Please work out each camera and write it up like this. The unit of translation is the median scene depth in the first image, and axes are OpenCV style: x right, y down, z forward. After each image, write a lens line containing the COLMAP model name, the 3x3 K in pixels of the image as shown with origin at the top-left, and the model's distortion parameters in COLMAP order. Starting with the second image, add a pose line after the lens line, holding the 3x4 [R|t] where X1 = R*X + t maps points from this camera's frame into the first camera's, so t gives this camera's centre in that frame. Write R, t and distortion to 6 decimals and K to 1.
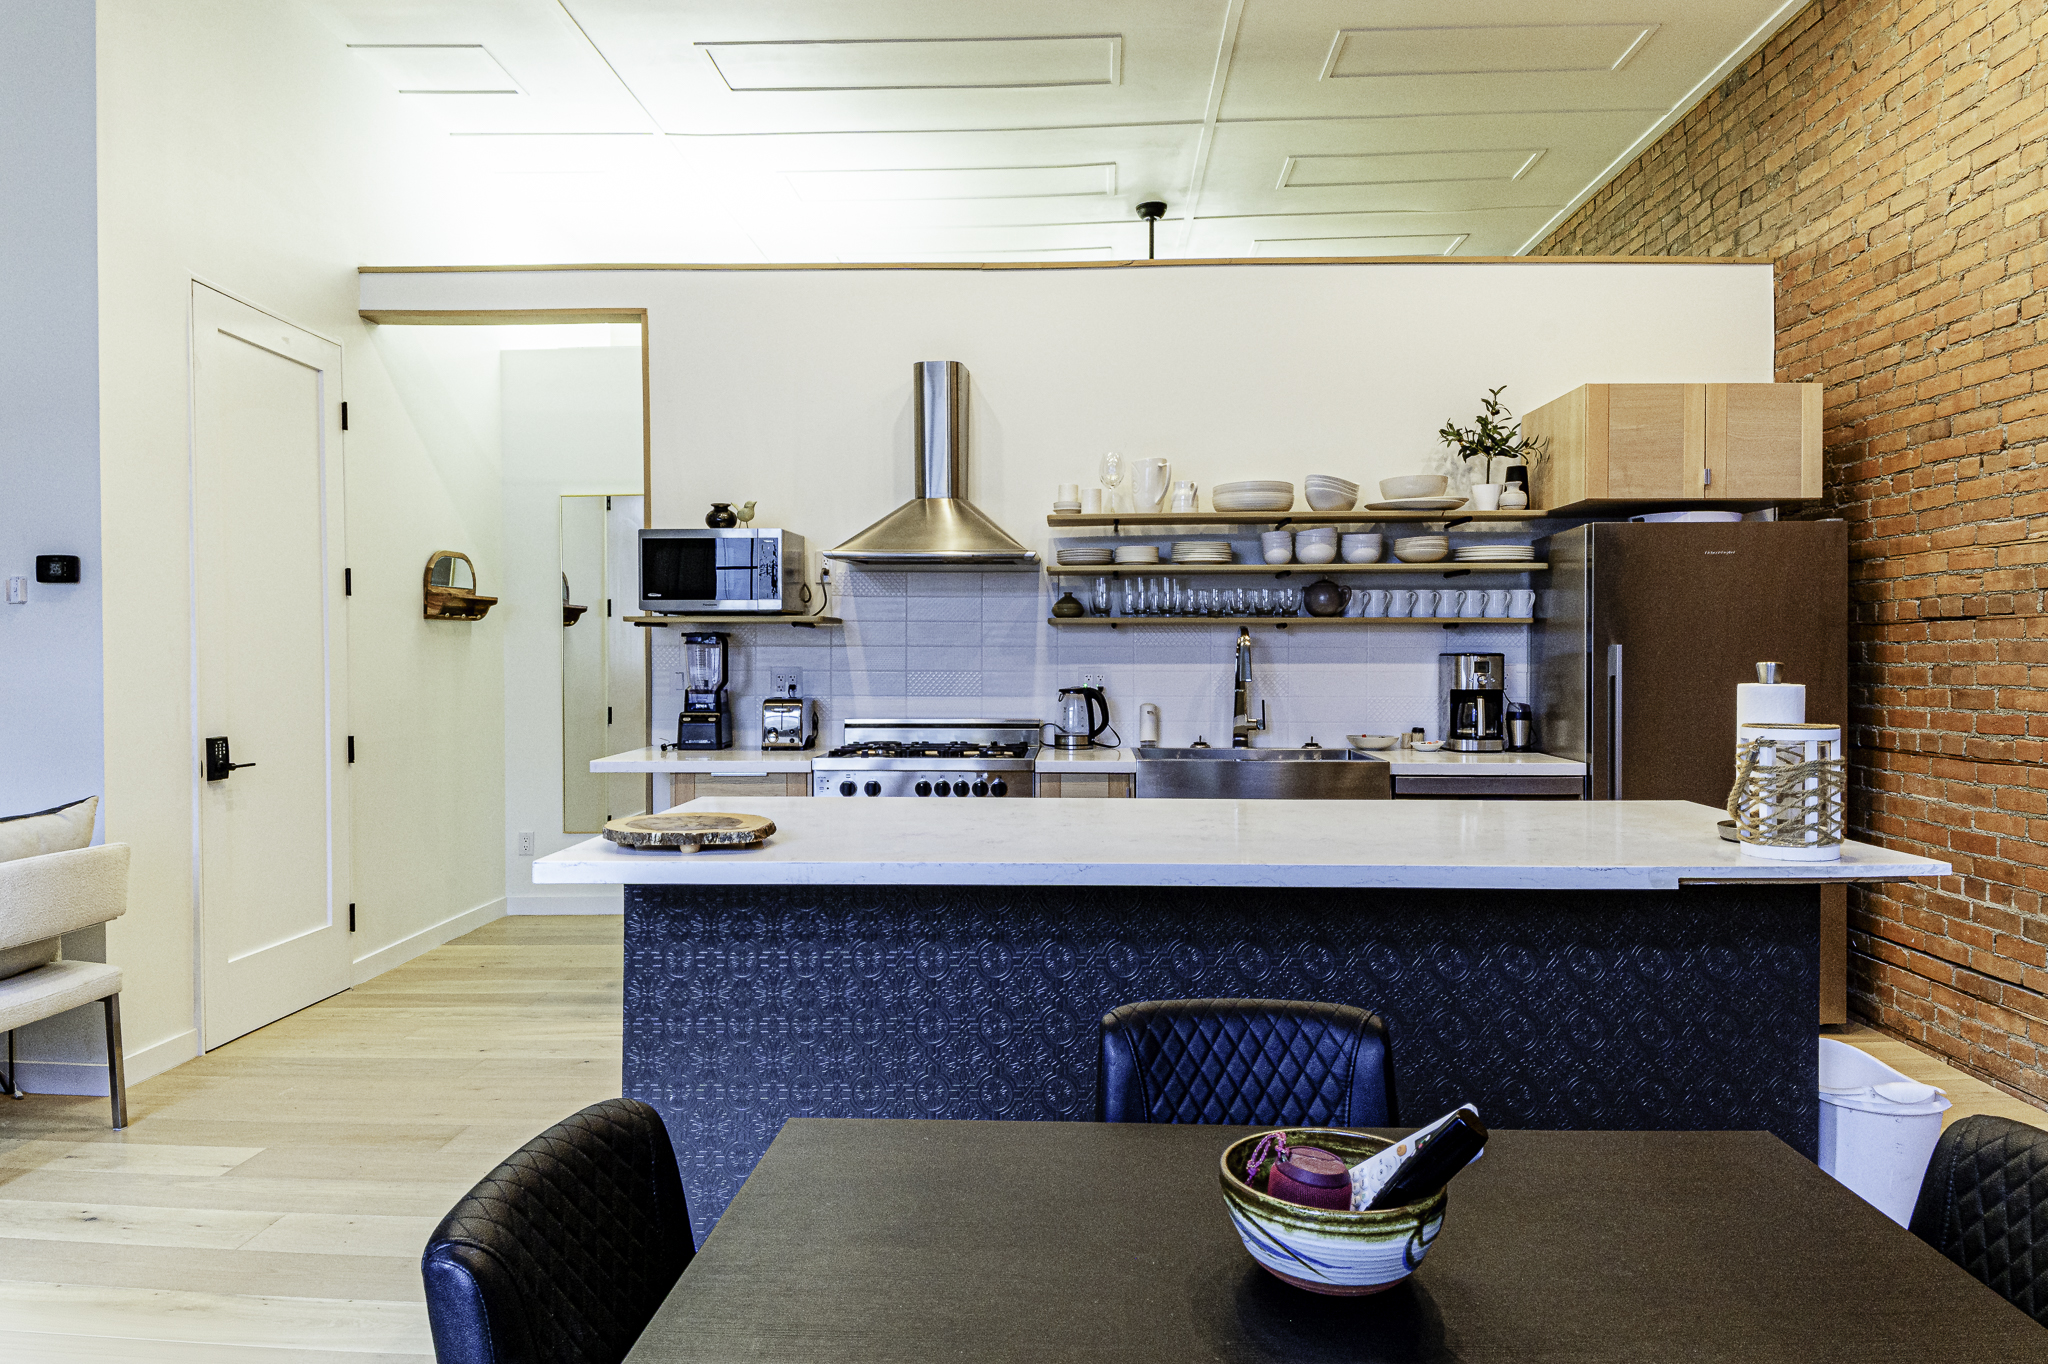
lens RADIAL K [[1292.4, 0, 1024.1], [0, 1292.4, 698.2], [0, 0, 1]] dist [0.019758, 0.006941]
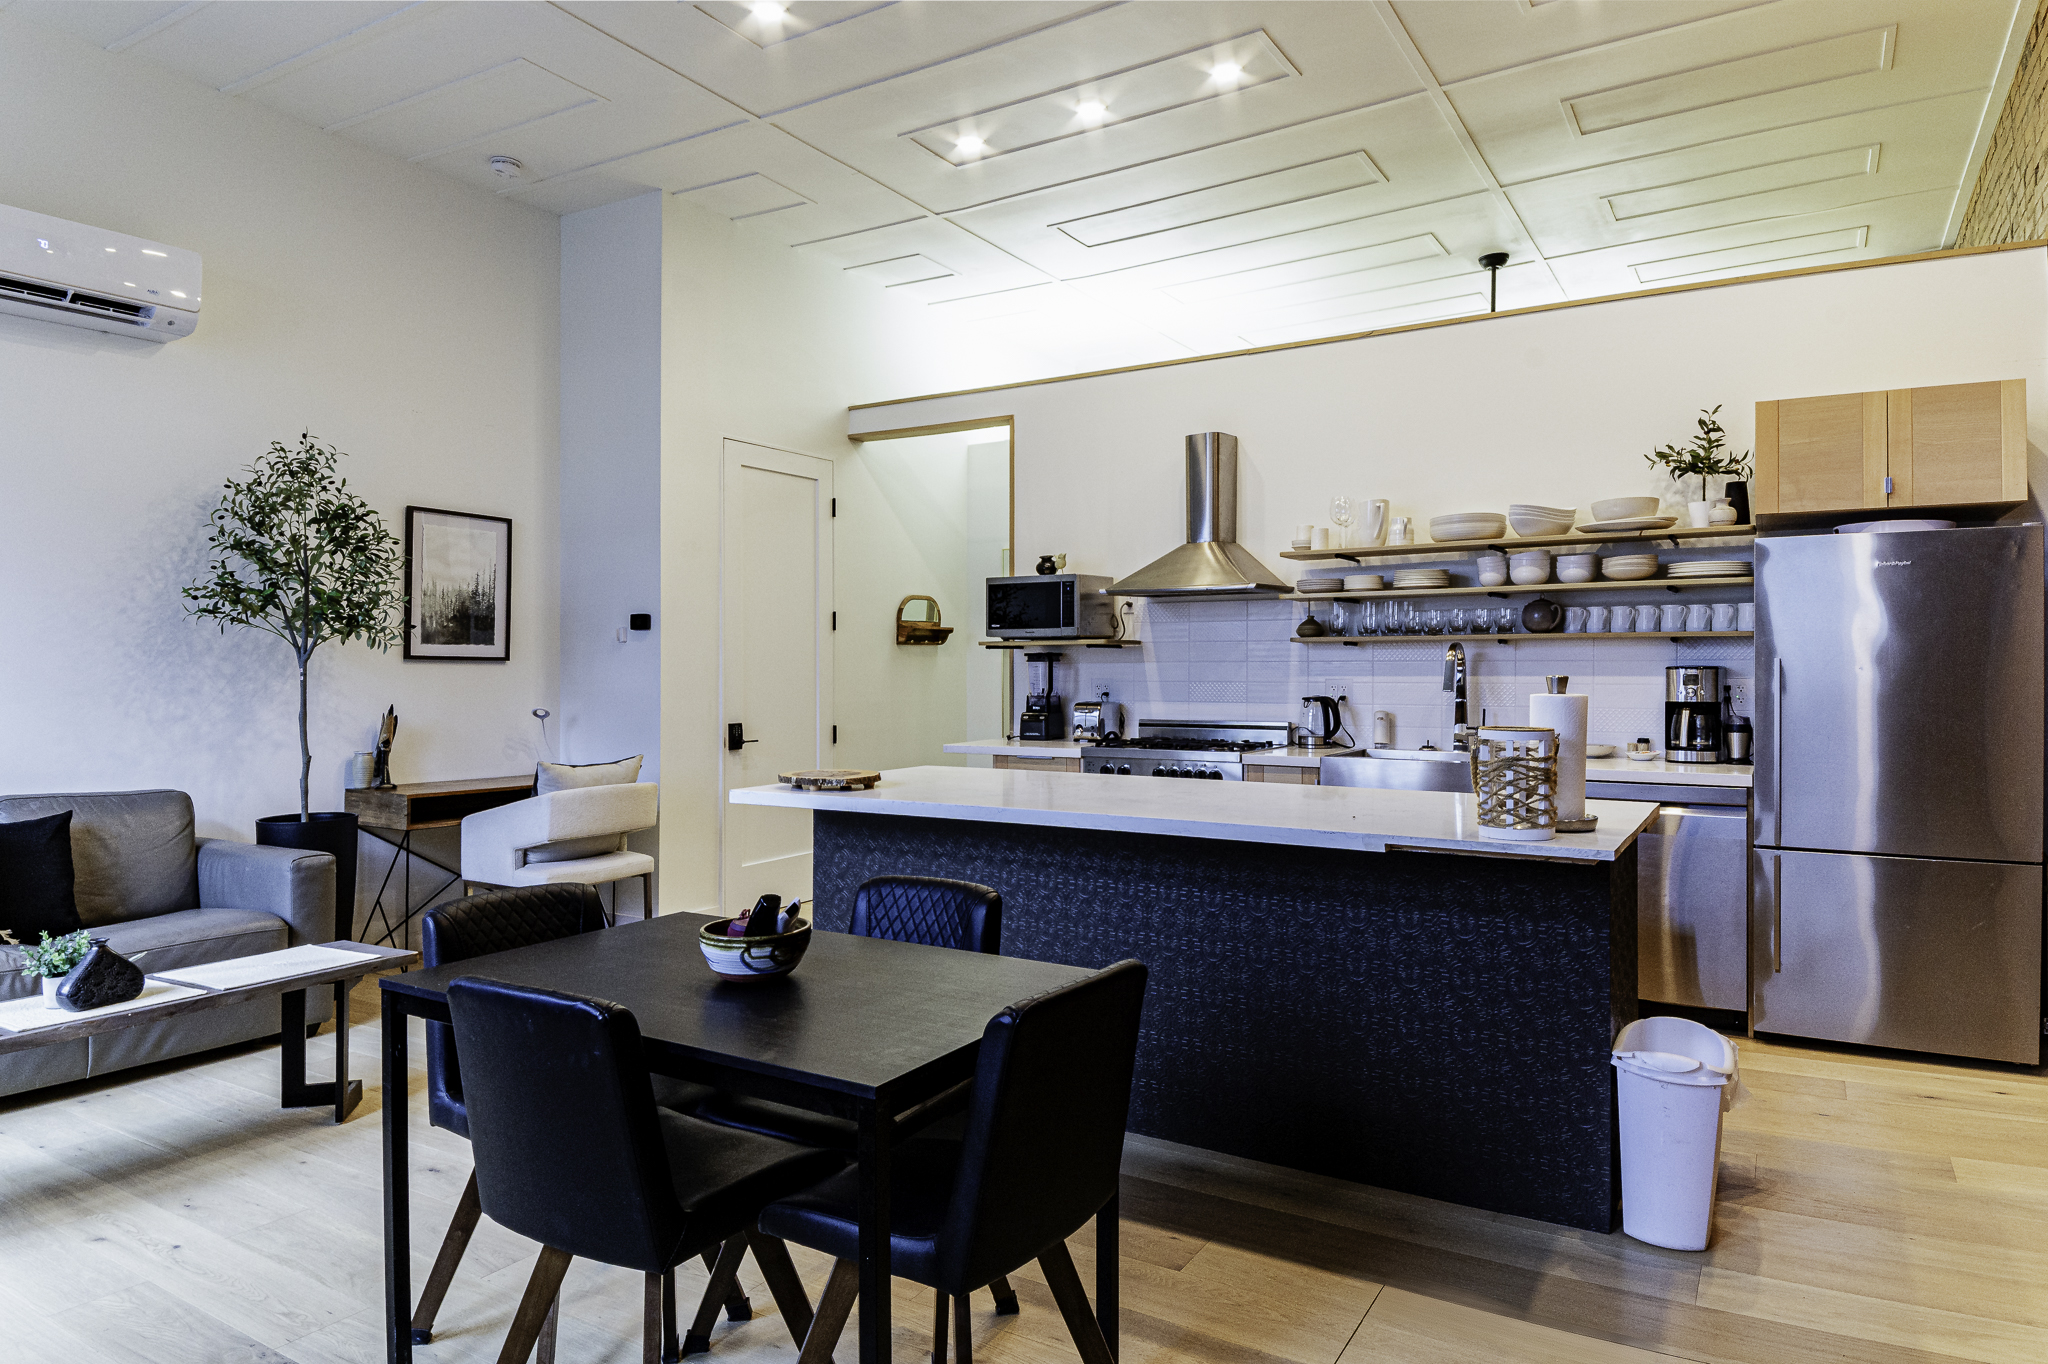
lens RADIAL K [[1212.7, 0, 1036.5], [0, 1212.7, 664.1], [0, 0, 1]] dist [0.019561, -0.017302]
pose [[0.875971, -0.003996, -0.482347, 0.357844], [-0.014918, 0.999263, -0.035370, 0.005481], [0.482133, 0.038178, 0.875266, -0.093974]]
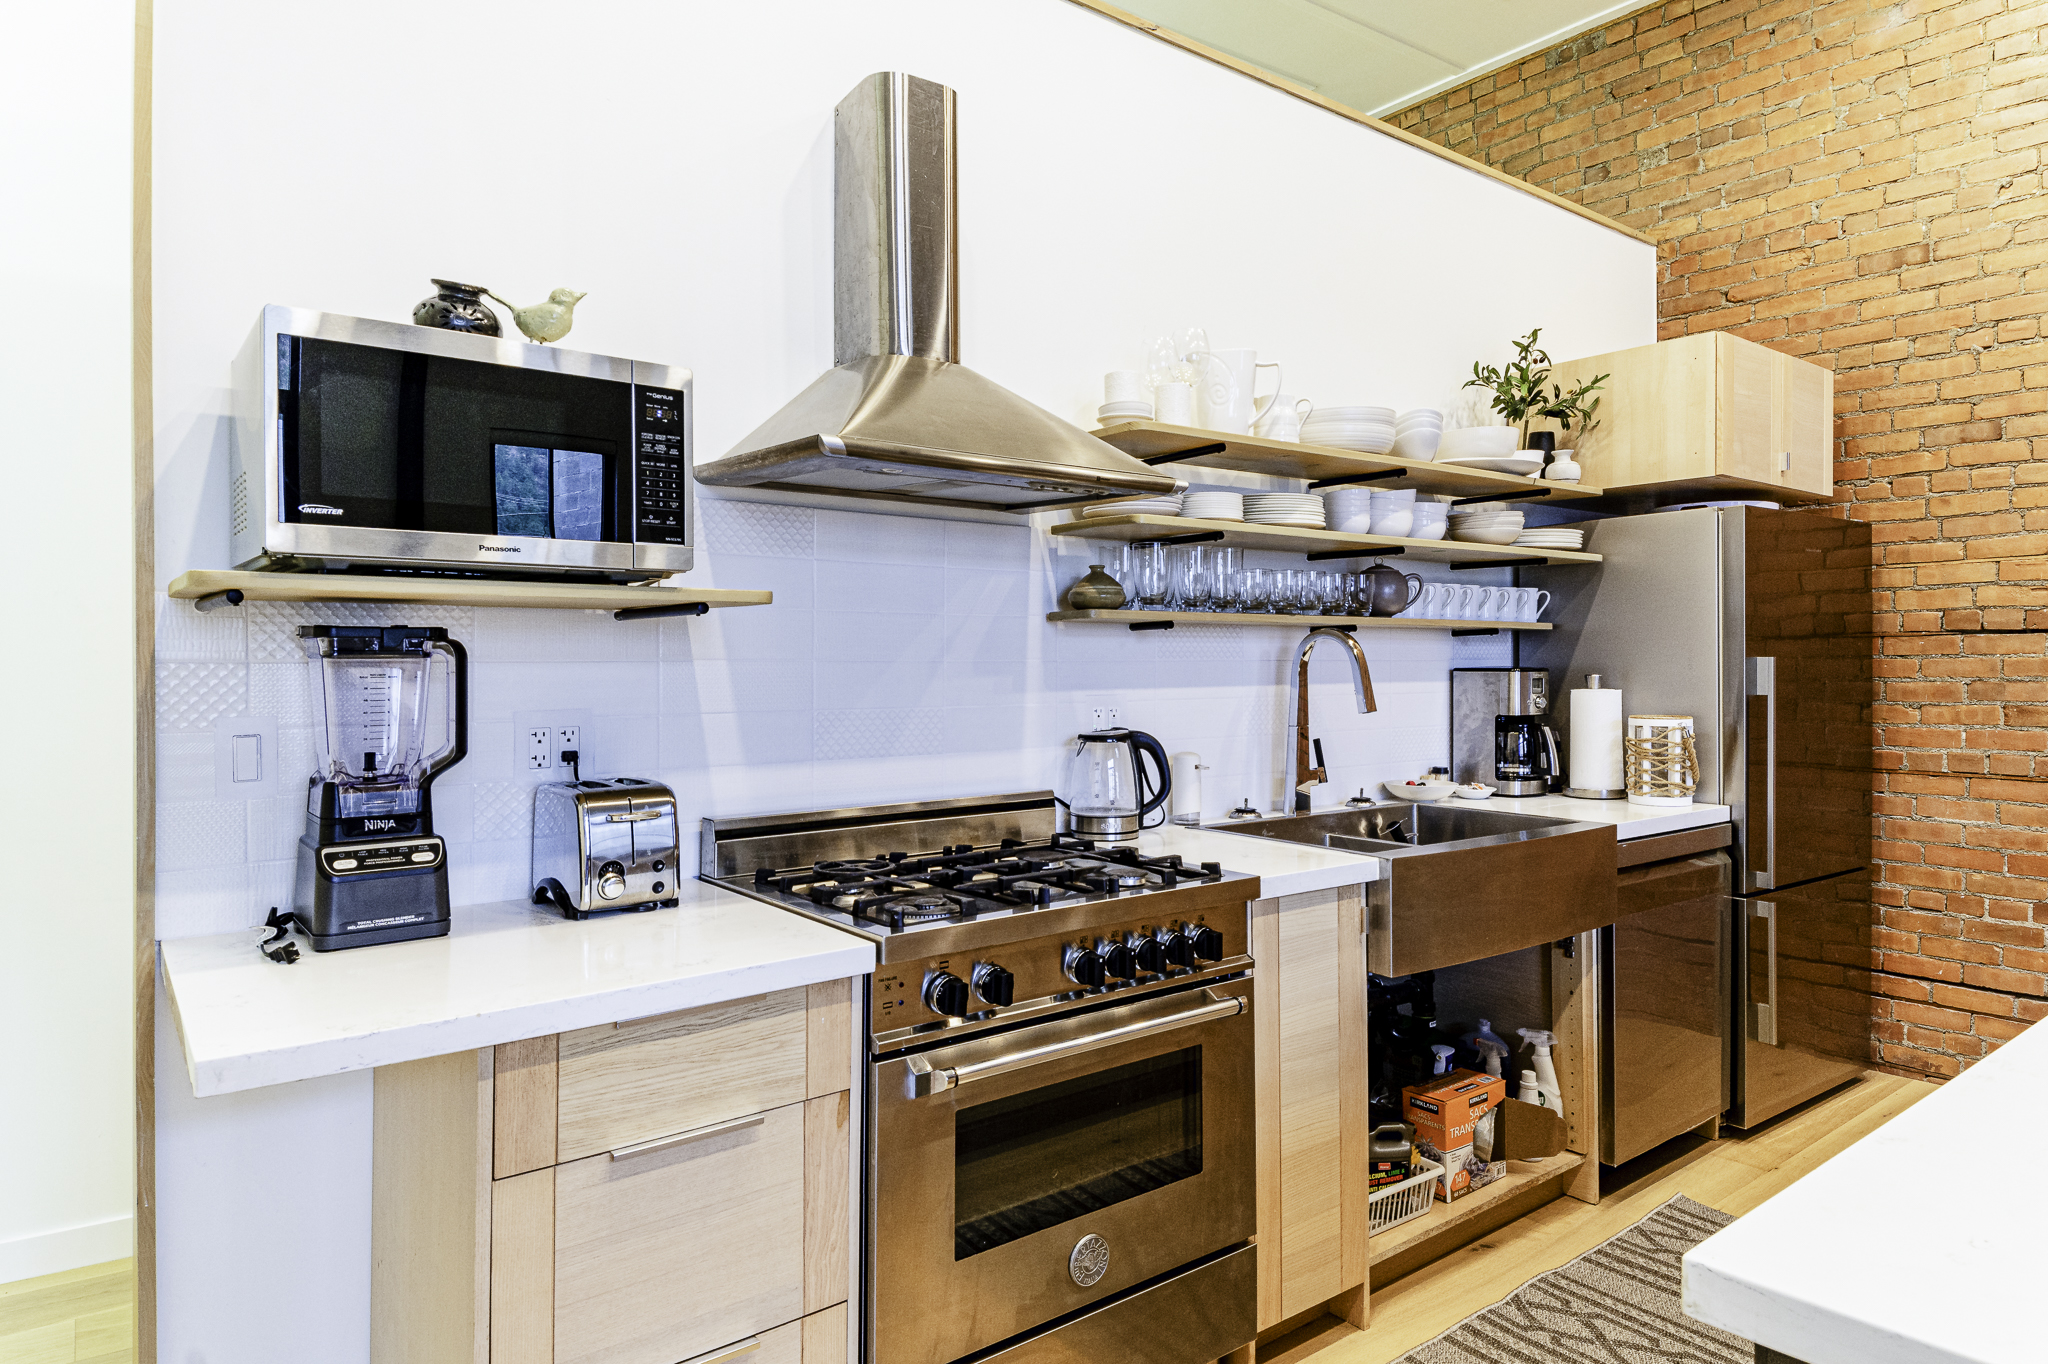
lens RADIAL K [[1212.7, 0, 1017.7], [0, 1212.7, 674.0], [0, 0, 1]] dist [0.019561, -0.017302]
pose [[0.779971, -0.009256, 0.625747, -0.329088], [0.020851, 0.999720, -0.011201, -0.028940], [-0.625468, 0.021784, 0.779946, 0.622811]]
